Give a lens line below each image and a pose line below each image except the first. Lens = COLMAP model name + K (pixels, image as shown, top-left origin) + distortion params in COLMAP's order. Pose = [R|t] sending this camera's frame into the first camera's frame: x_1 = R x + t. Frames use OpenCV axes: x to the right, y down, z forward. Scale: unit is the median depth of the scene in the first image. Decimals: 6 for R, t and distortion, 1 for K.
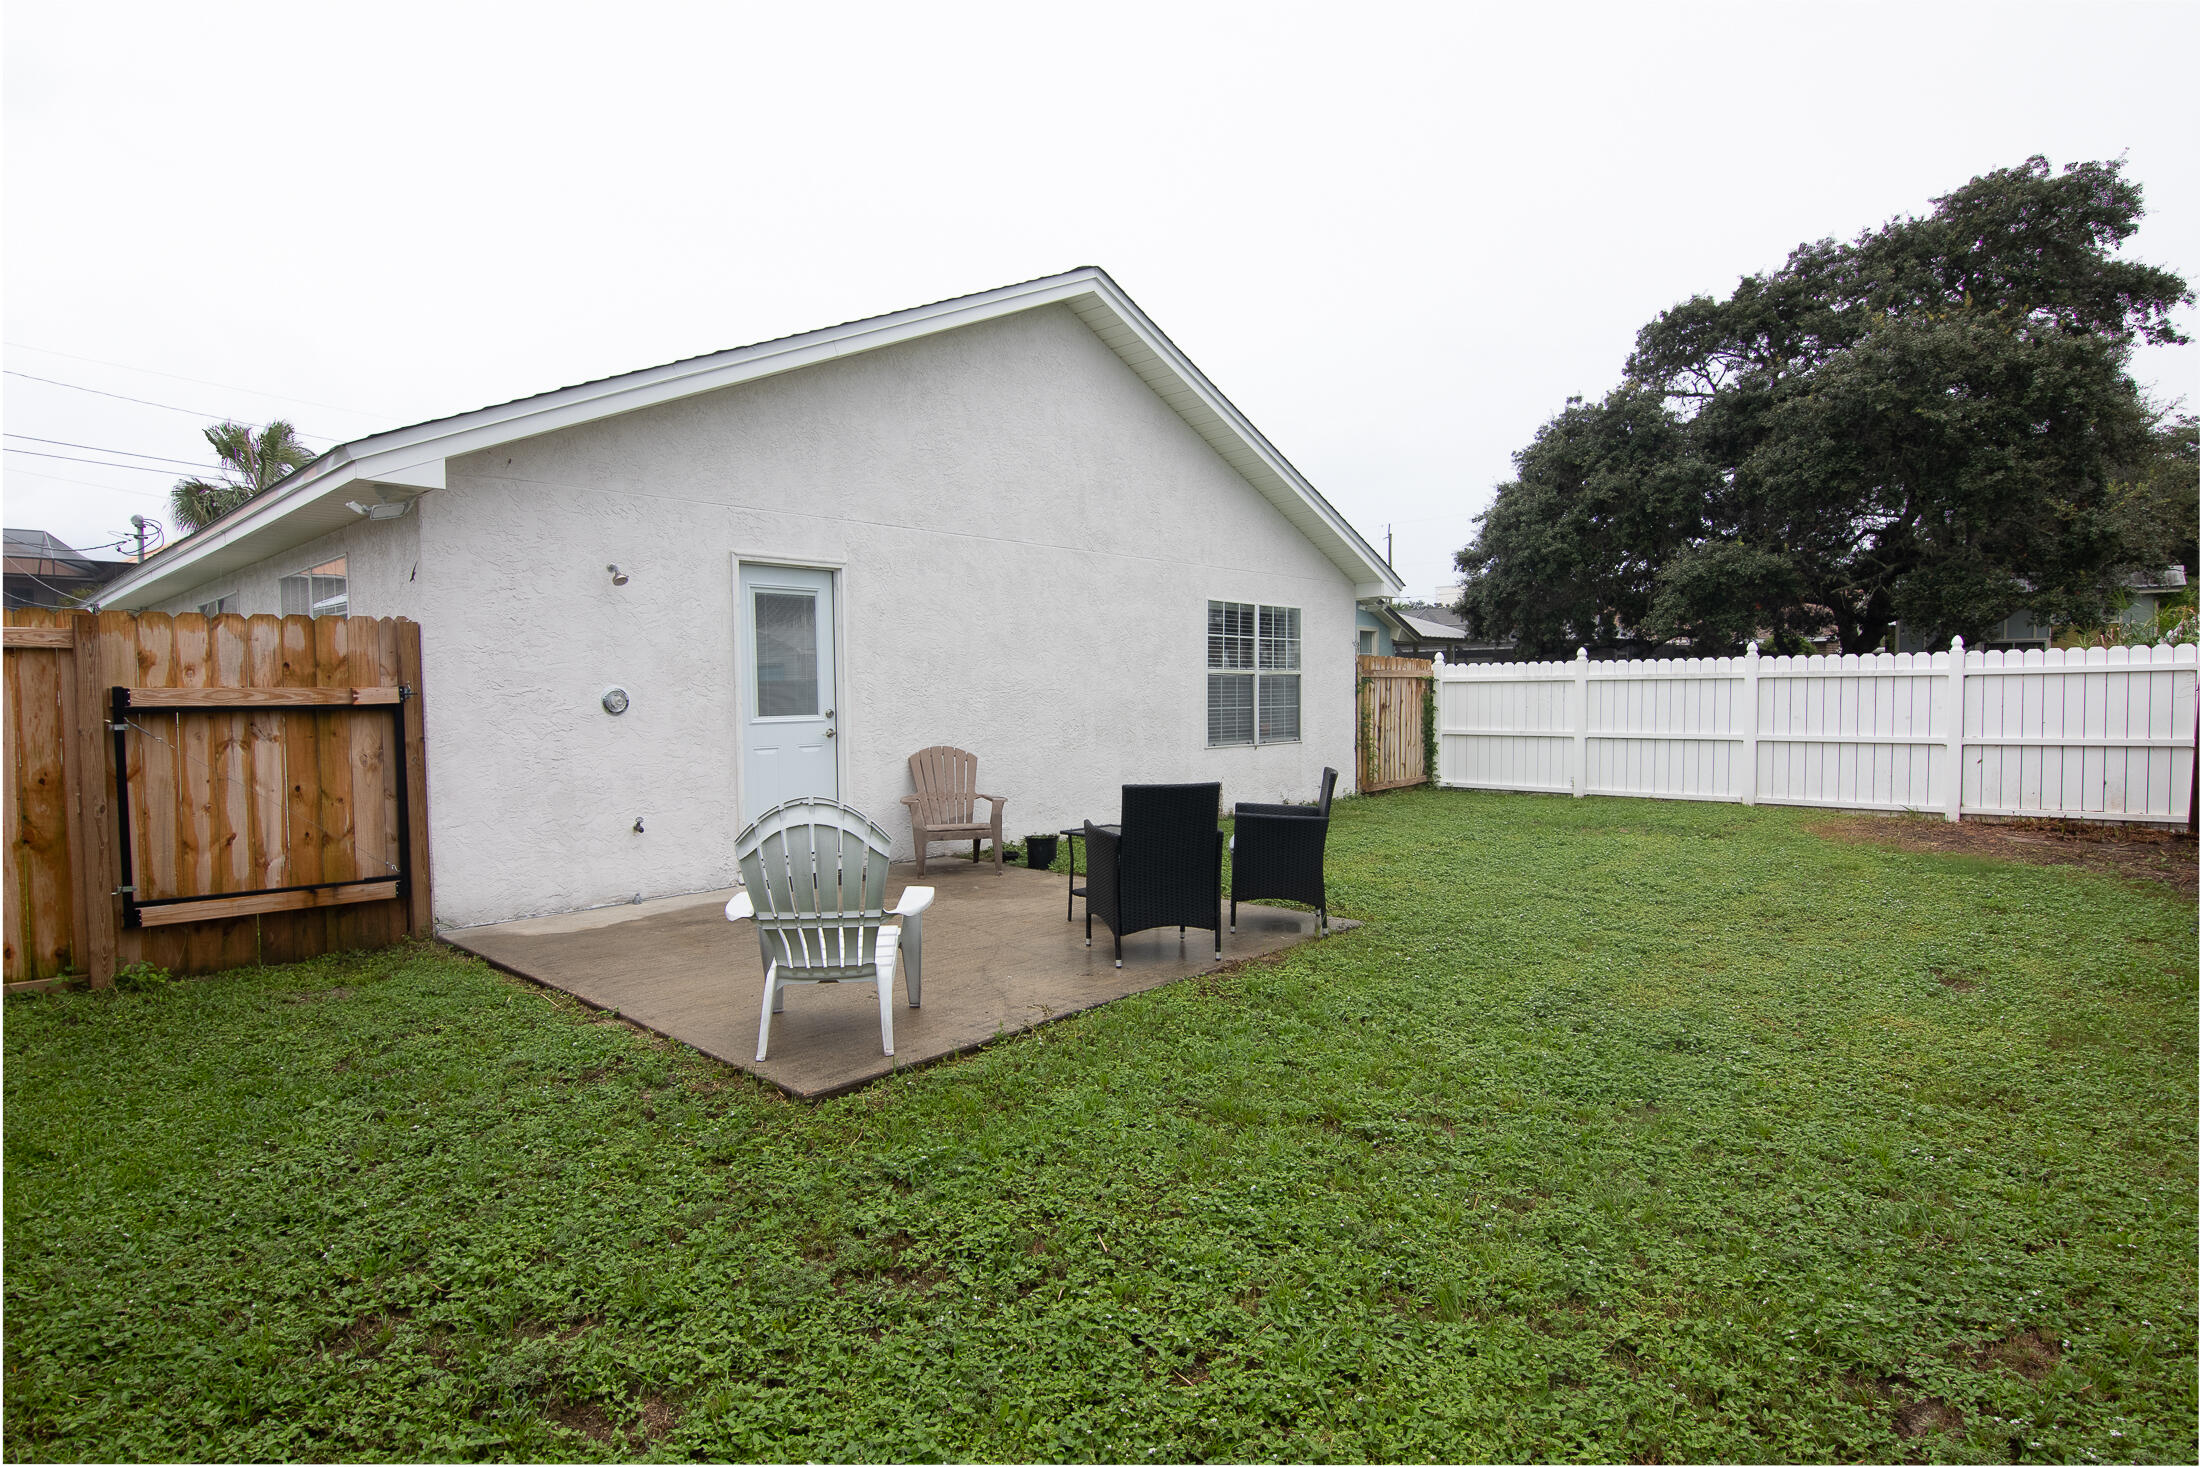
lens RADIAL K [[1111.3, 0, 1100.0], [0, 1111.3, 733.5], [0, 0, 1]] dist [-0.000073, -0.015747]
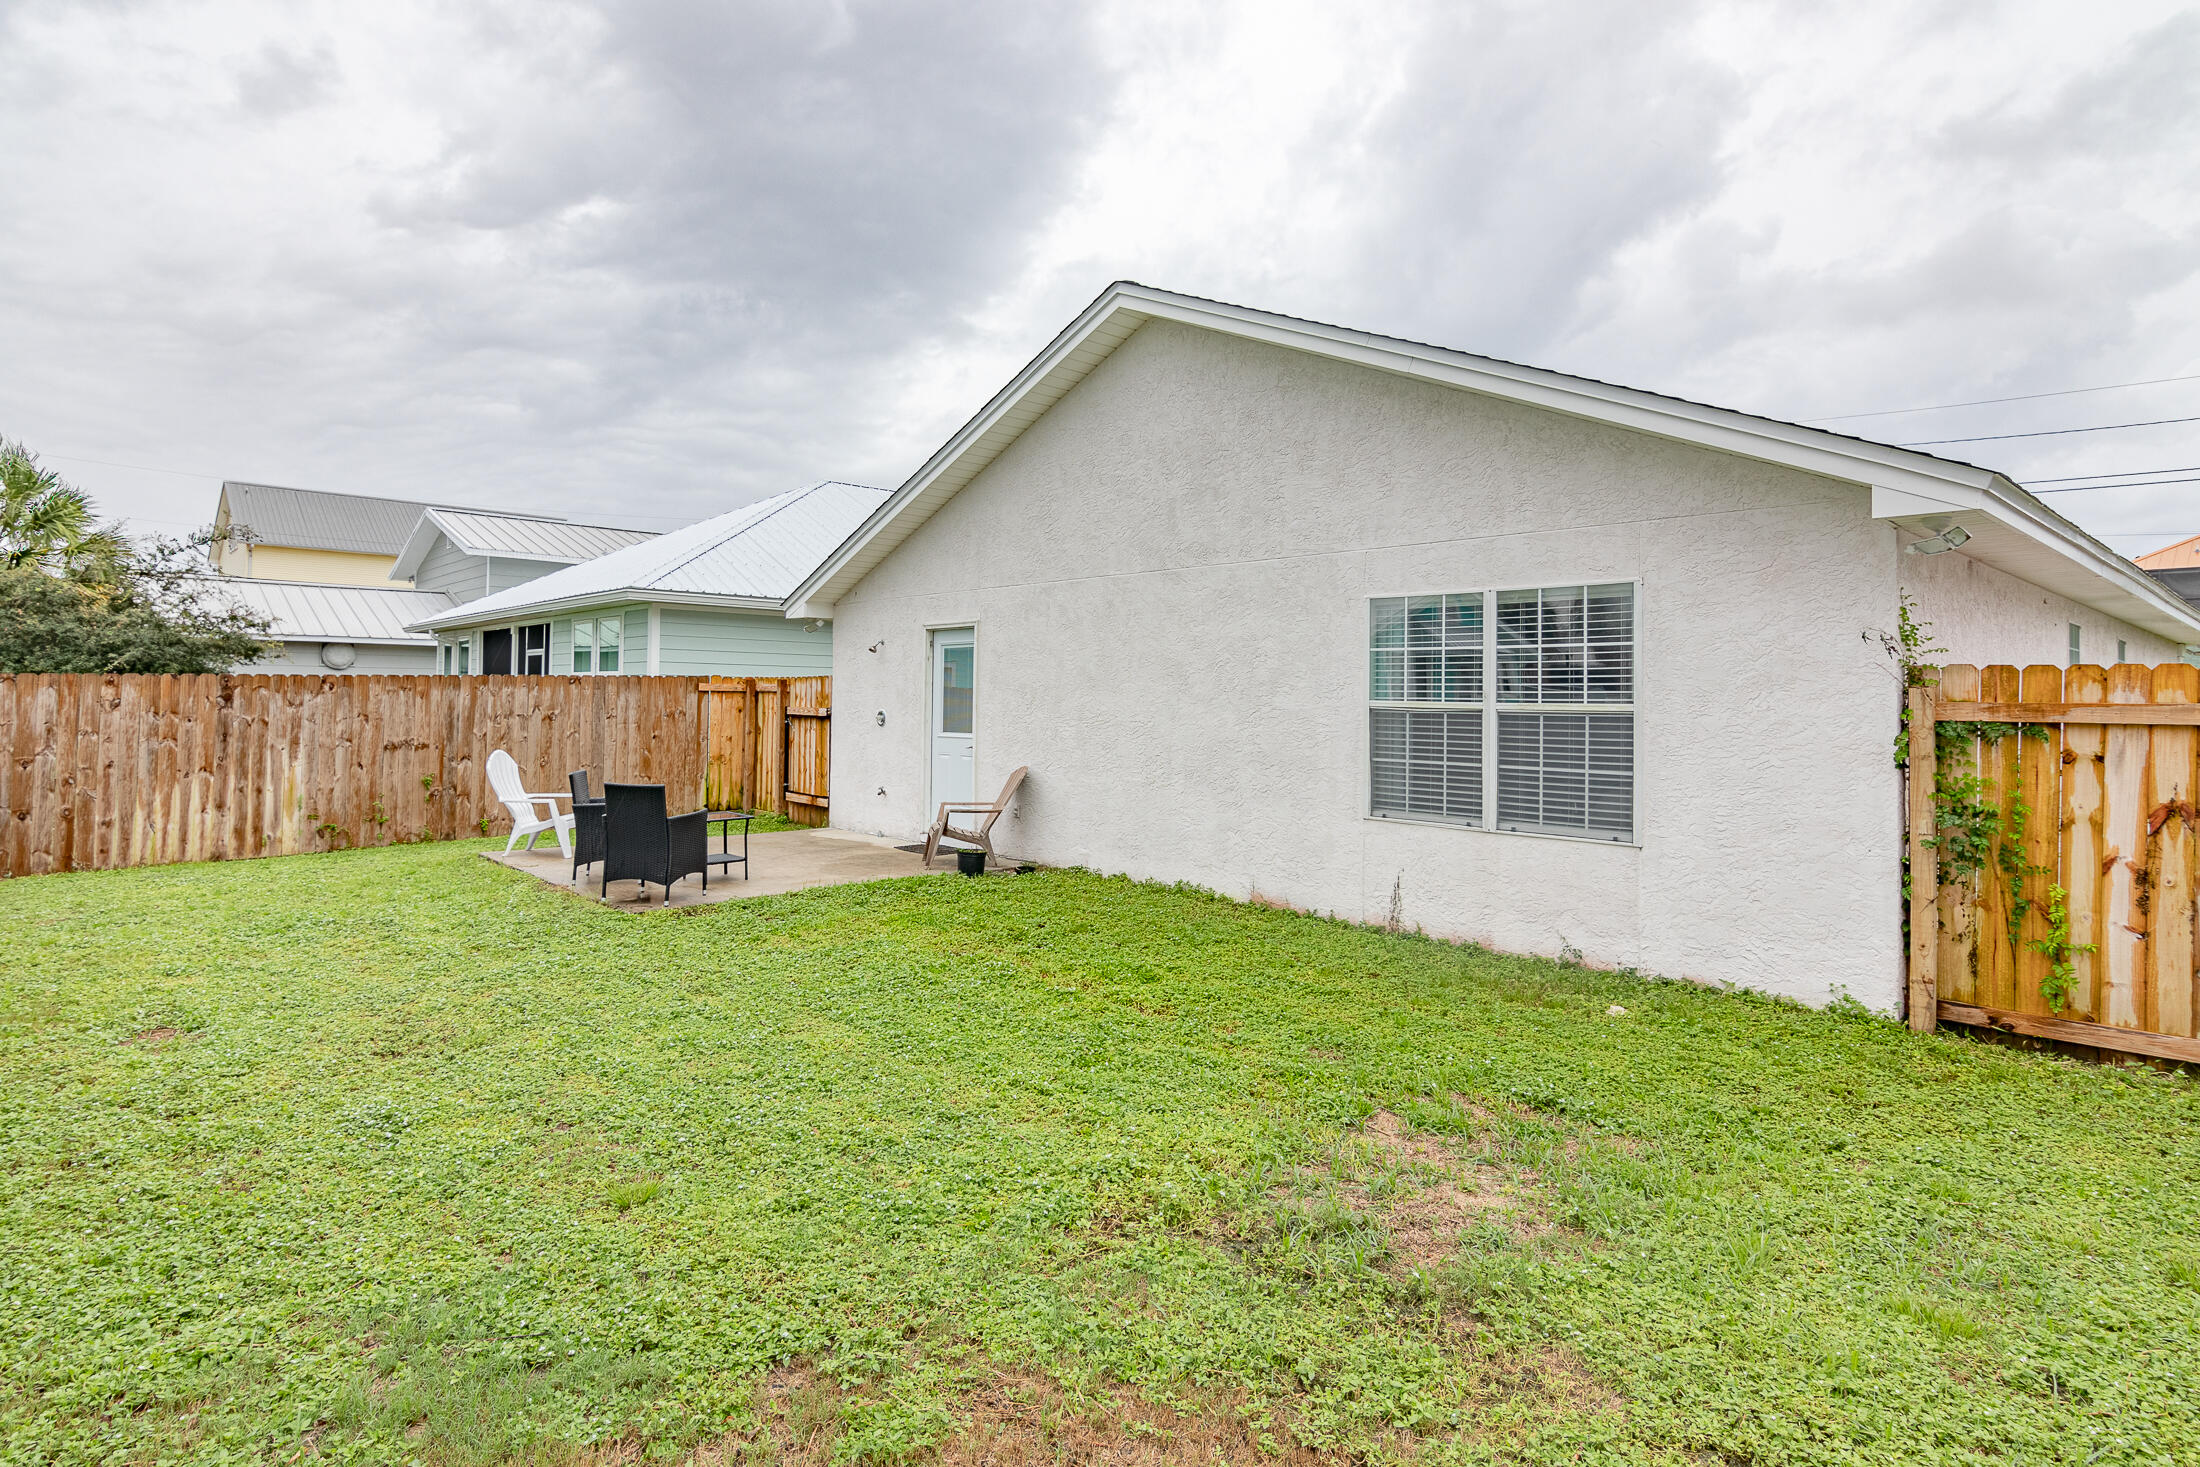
lens RADIAL K [[1137.1, 0, 1062.9], [0, 1137.1, 671.1], [0, 0, 1]] dist [0.000110, 0.001038]
pose [[-0.095403, -0.016645, -0.995300, 1.776867], [-0.050531, 0.998652, -0.011857, -0.129367], [0.994155, 0.049162, -0.096116, 1.951025]]
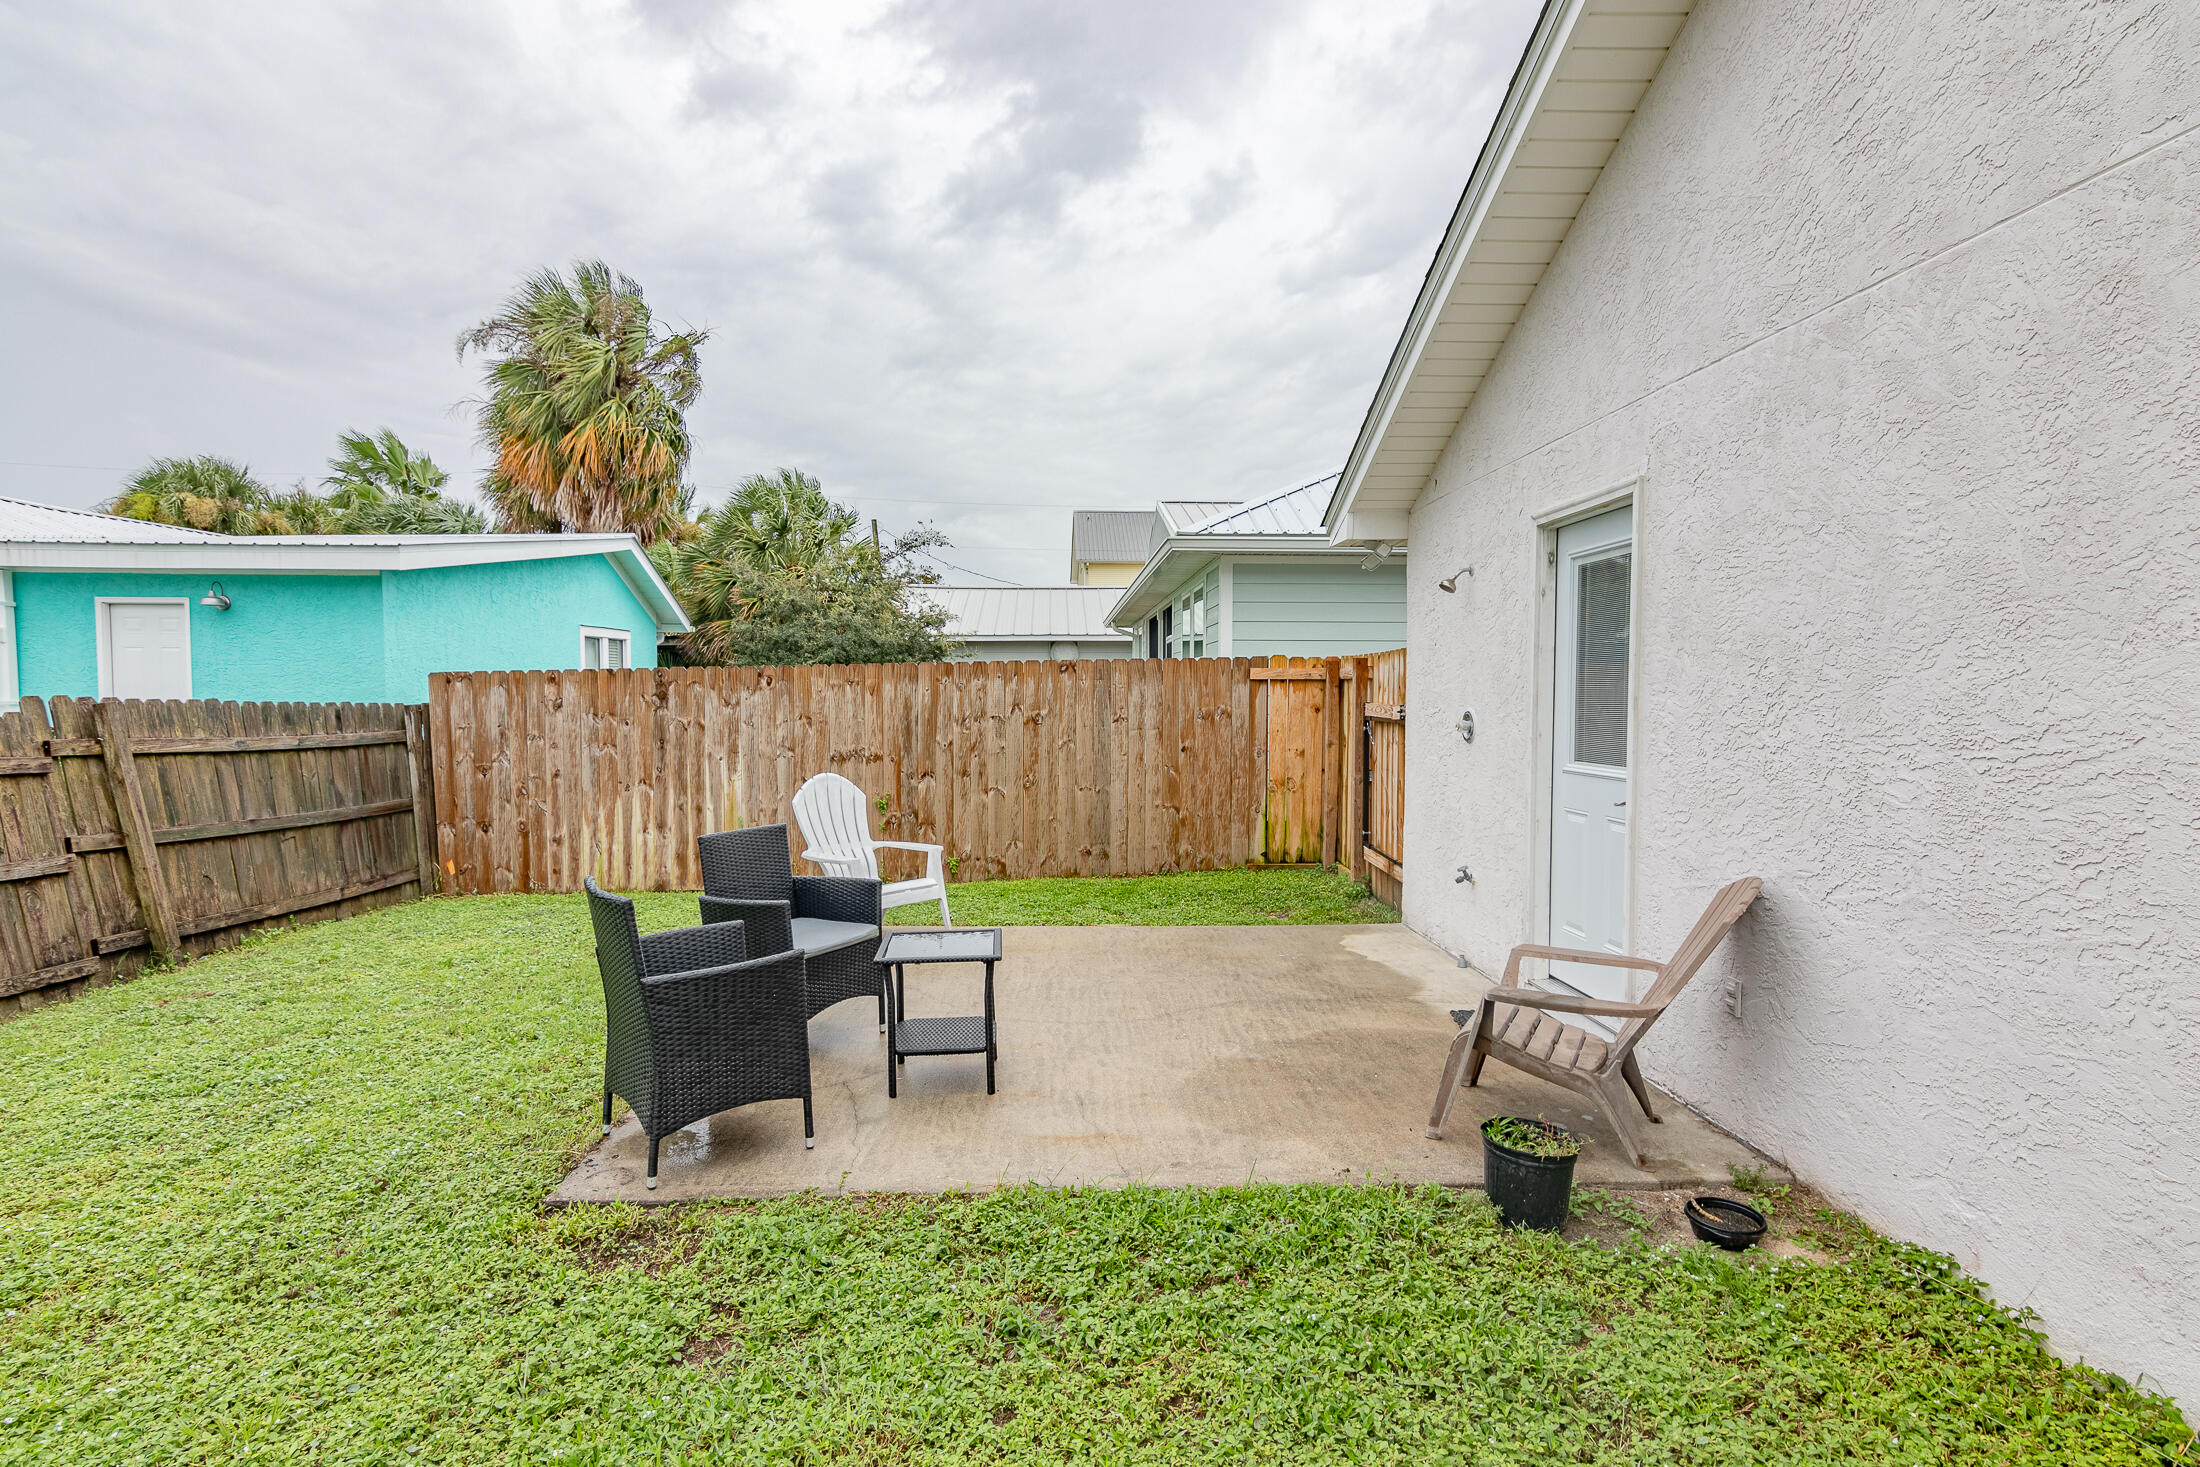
lens RADIAL K [[1105.4, 0, 1098.8], [0, 1105.4, 740.4], [0, 0, 1]] dist [0.000802, 0.000760]
pose [[-0.704977, 0.041167, -0.708034, 0.500696], [-0.021558, 0.996609, 0.079410, -0.107167], [0.708902, 0.071246, -0.701699, 1.877545]]
